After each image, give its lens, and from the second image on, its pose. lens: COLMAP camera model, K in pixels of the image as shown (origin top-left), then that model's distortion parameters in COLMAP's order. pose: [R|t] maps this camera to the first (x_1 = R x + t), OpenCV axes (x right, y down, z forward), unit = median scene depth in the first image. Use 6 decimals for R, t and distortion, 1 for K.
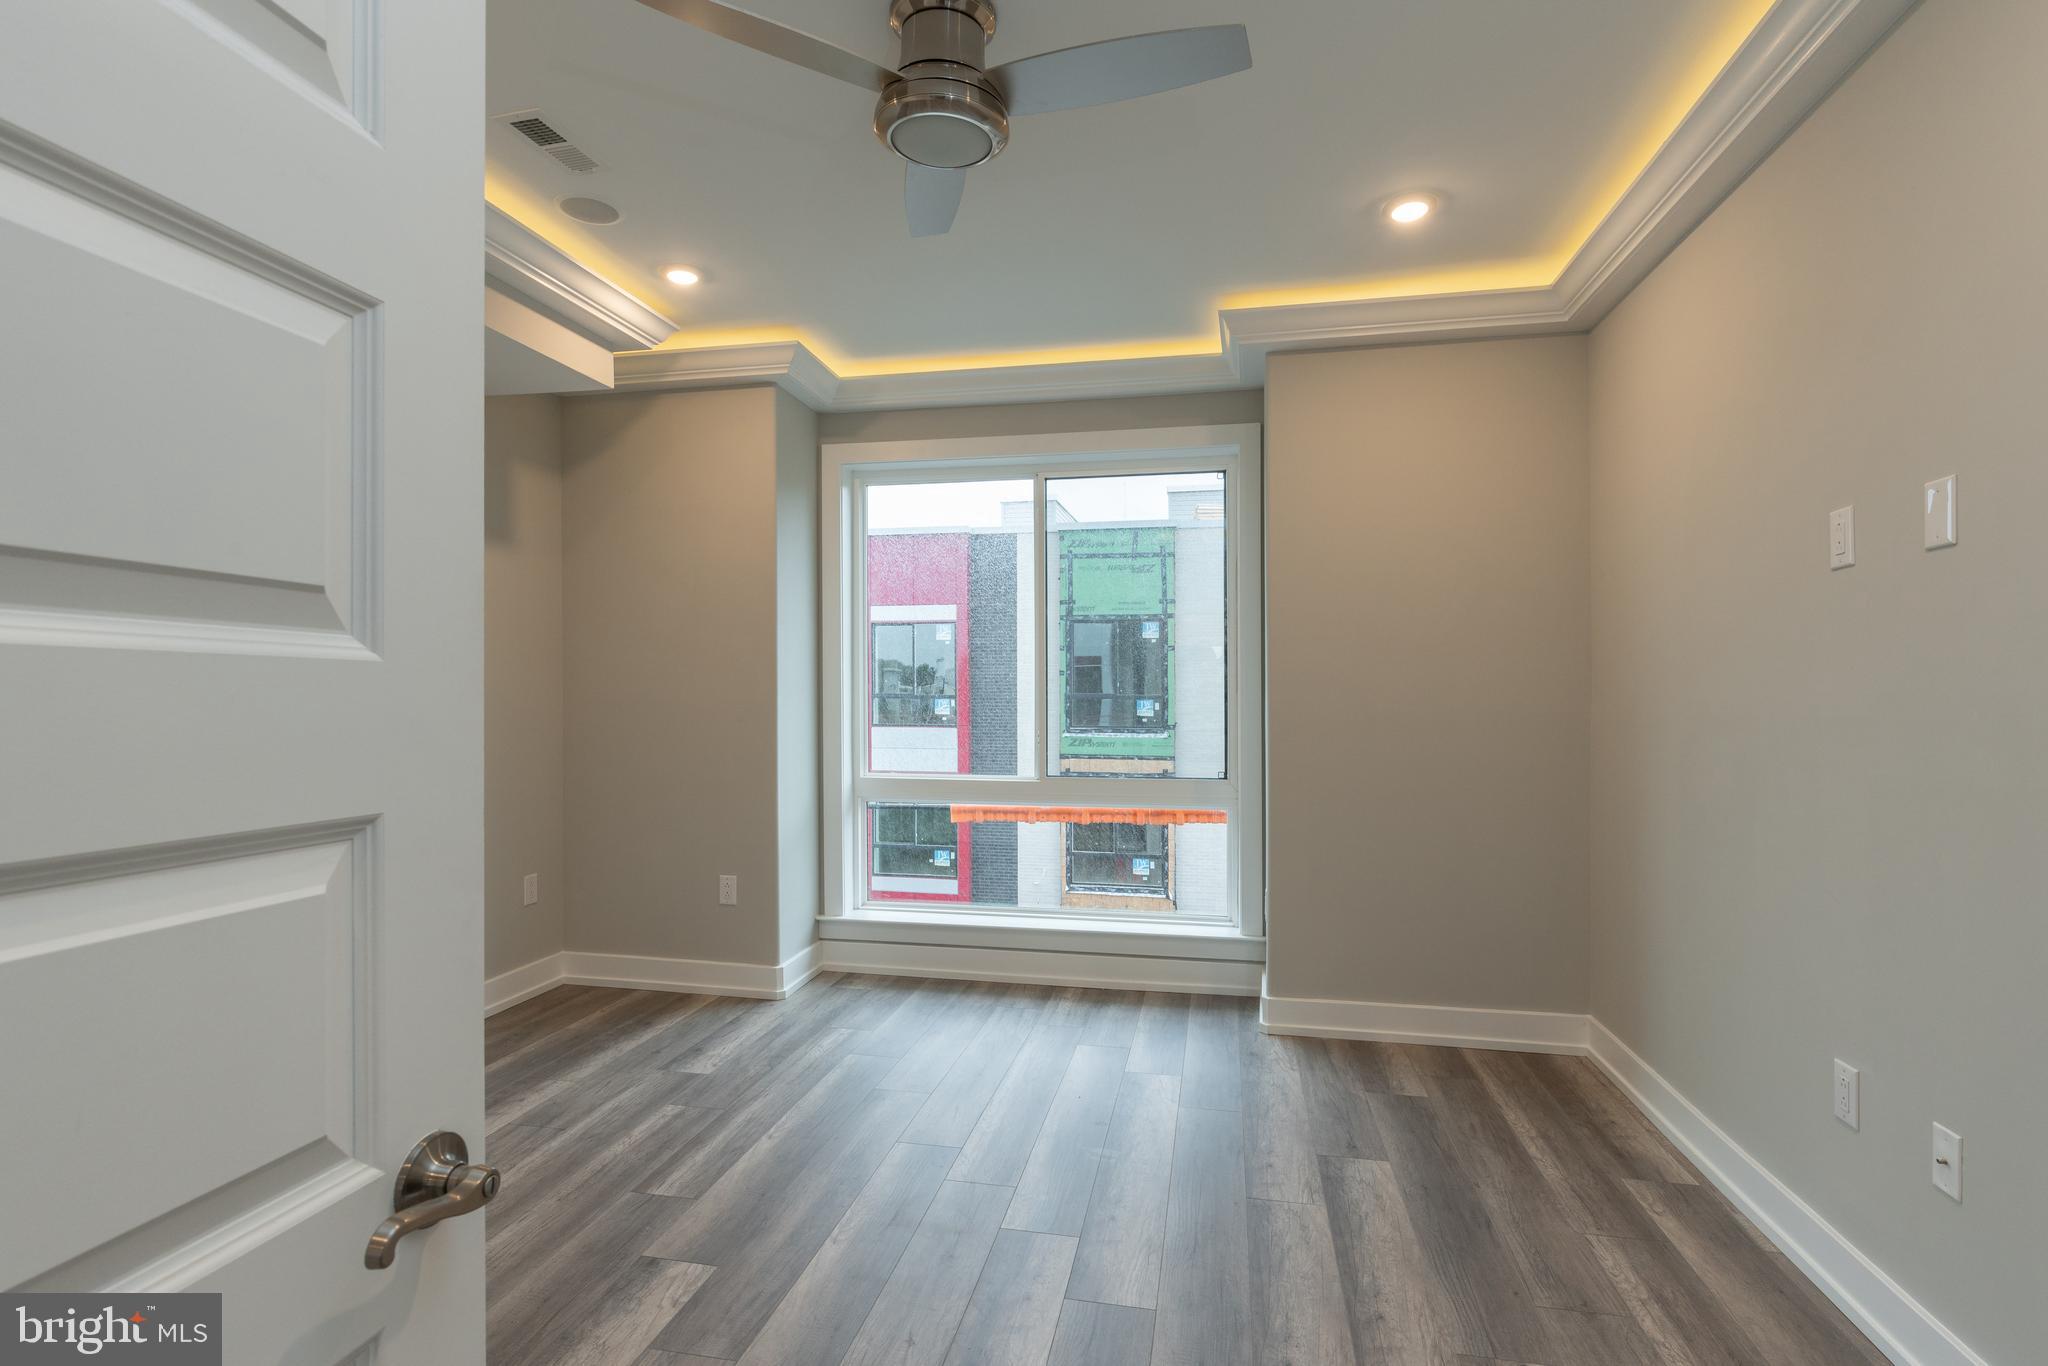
lens RADIAL K [[1000.2, 0, 1021.2], [0, 1000.2, 696.9], [0, 0, 1]] dist [0.003648, 0.000700]
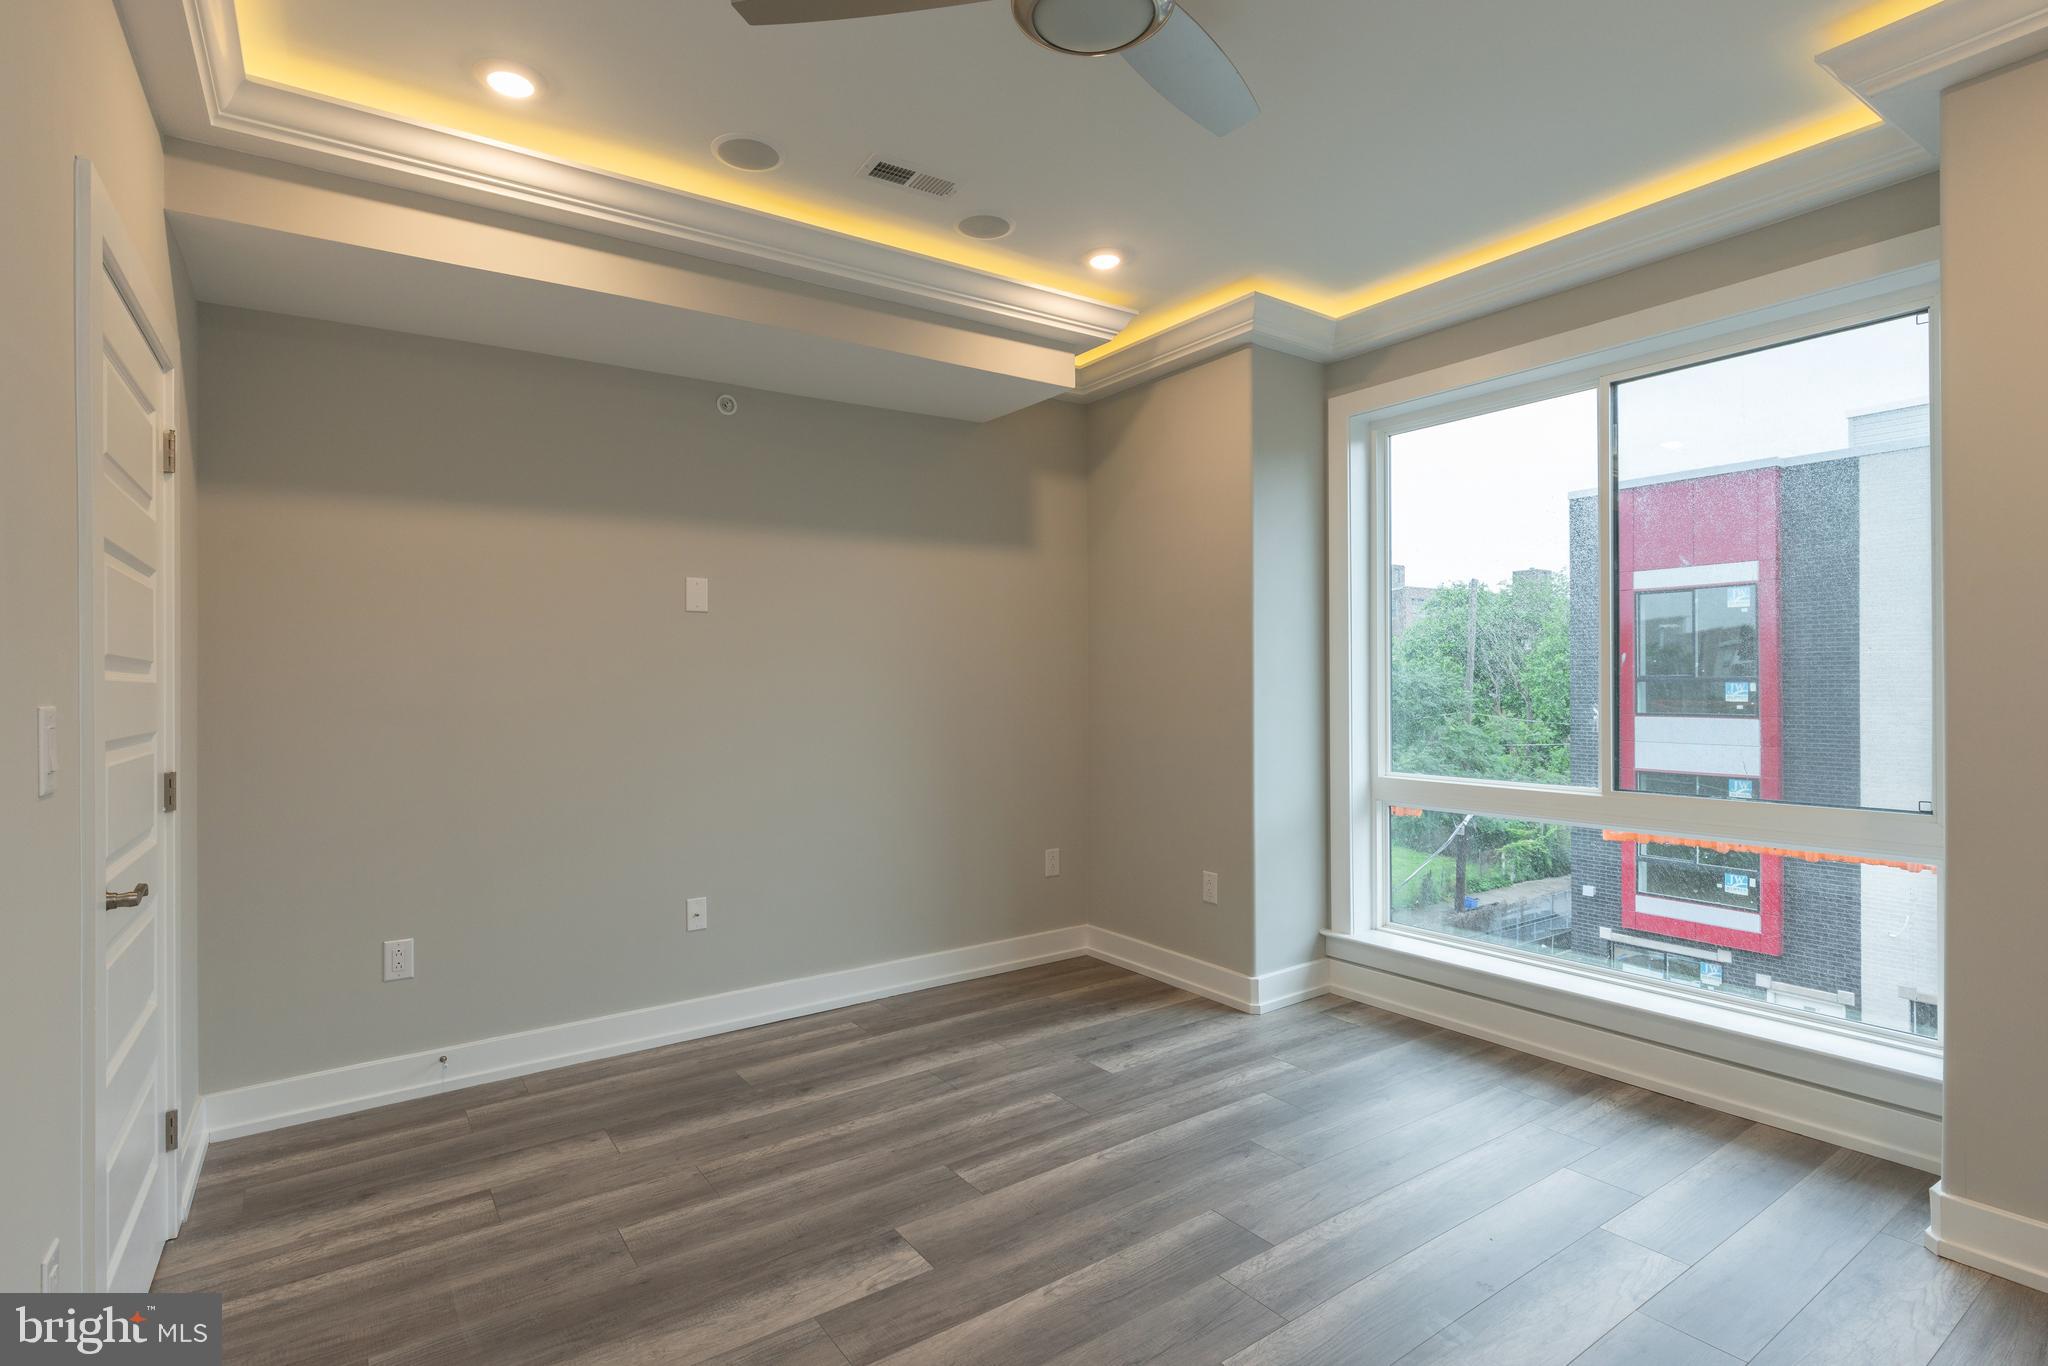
lens RADIAL K [[1000.2, 0, 1025.4], [0, 1000.2, 688.9], [0, 0, 1]] dist [0.003648, 0.000700]
pose [[0.729937, -0.003047, -0.683508, 0.238933], [0.008128, 0.999958, 0.004223, -0.002004], [0.683466, -0.008638, 0.729931, 0.190748]]
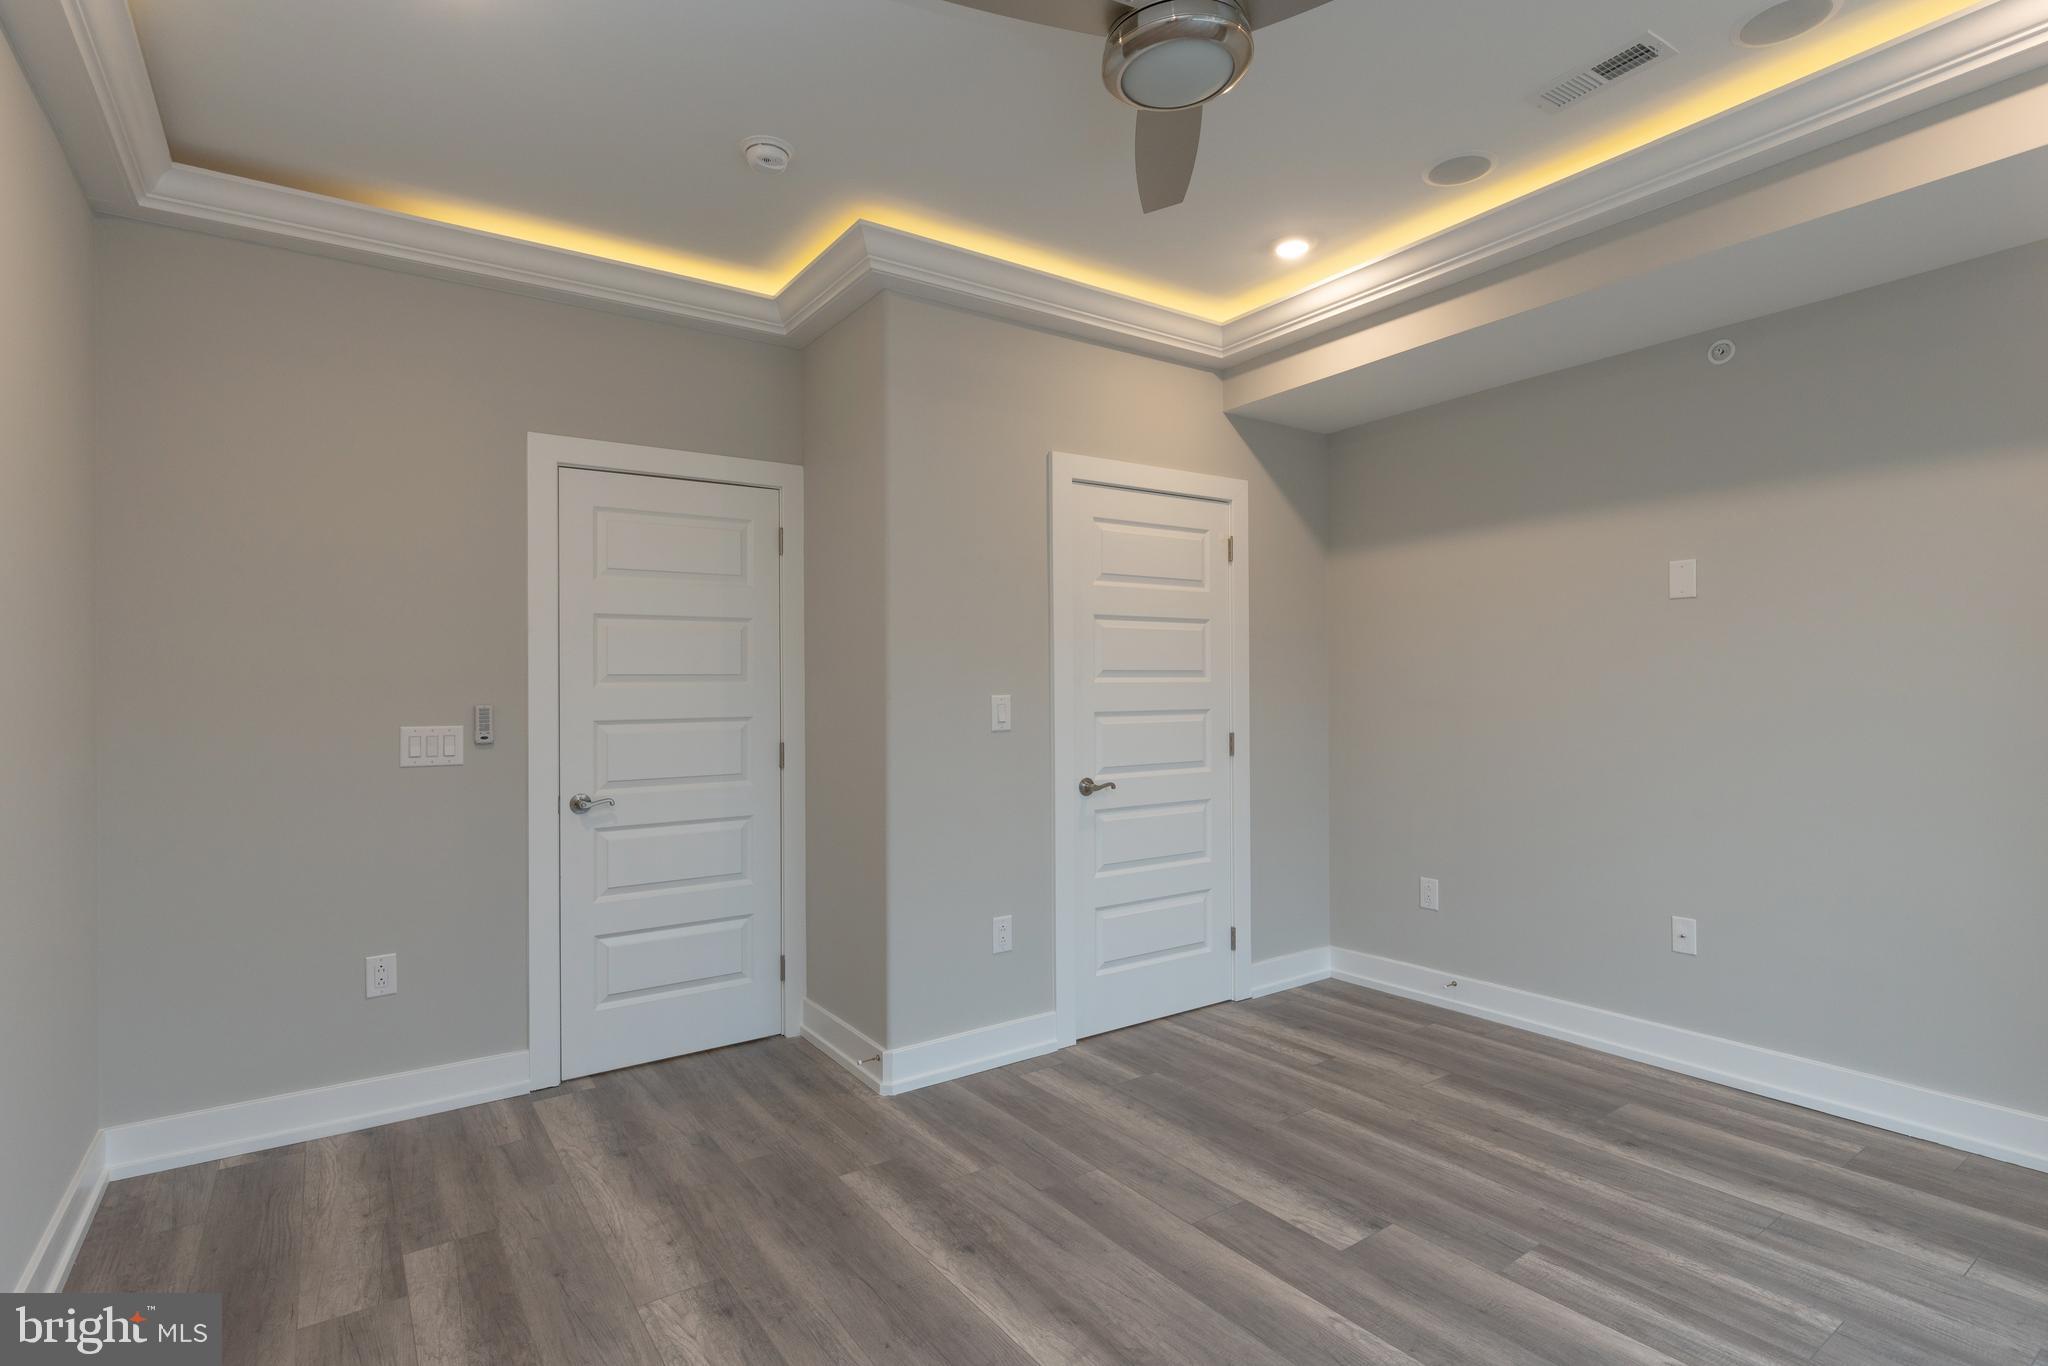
lens RADIAL K [[1000.2, 0, 1009.2], [0, 1000.2, 685.8], [0, 0, 1]] dist [0.003648, 0.000700]
pose [[-0.689796, 0.009038, -0.723948, 0.364214], [0.012905, 0.999917, 0.000187, -0.006551], [0.723889, -0.009214, -0.689855, 0.802085]]
